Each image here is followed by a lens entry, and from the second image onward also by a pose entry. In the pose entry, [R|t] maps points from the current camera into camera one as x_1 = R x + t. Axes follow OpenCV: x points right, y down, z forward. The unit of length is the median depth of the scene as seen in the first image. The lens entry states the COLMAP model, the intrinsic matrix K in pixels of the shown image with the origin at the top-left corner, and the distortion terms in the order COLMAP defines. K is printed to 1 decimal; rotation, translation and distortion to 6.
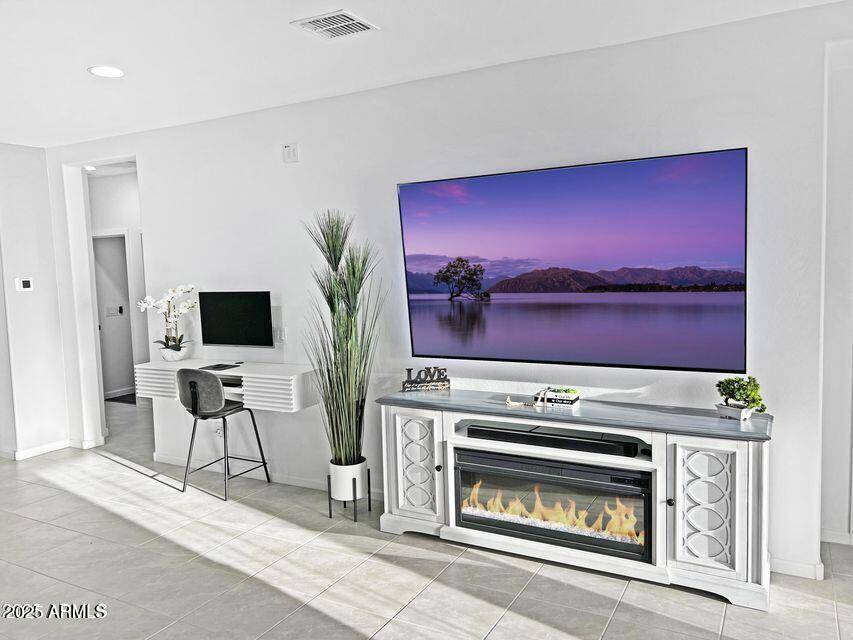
lens RADIAL K [[653.1, 0, 426.9], [0, 653.1, 319.8], [0, 0, 1]] dist [0.033240, -0.033941]
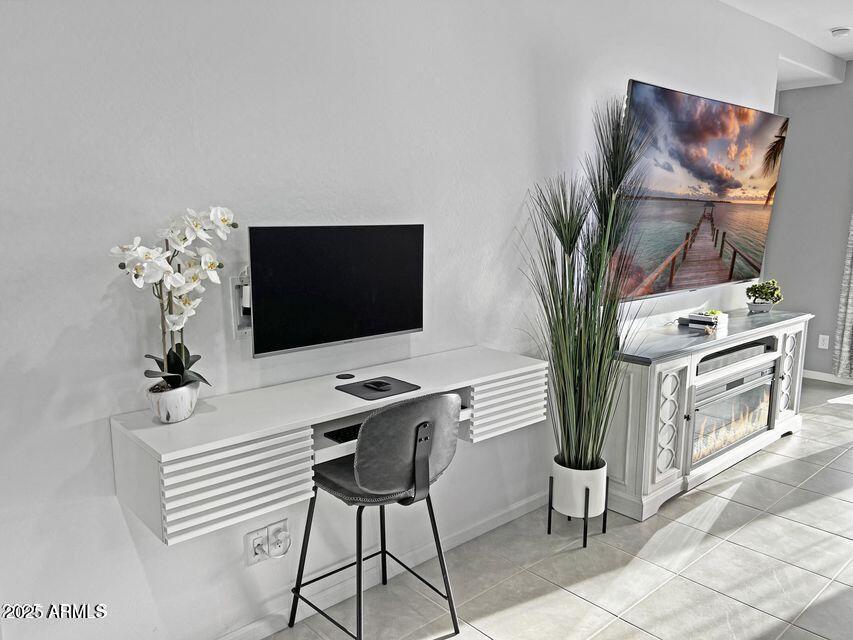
lens RADIAL K [[653.1, 0, 425.5], [0, 653.1, 321.9], [0, 0, 1]] dist [0.033240, -0.033941]
pose [[0.335069, -0.126088, 0.933719, -0.961374], [0.074049, 0.991464, 0.107313, -0.028651], [-0.939279, 0.033184, 0.341546, 1.056253]]
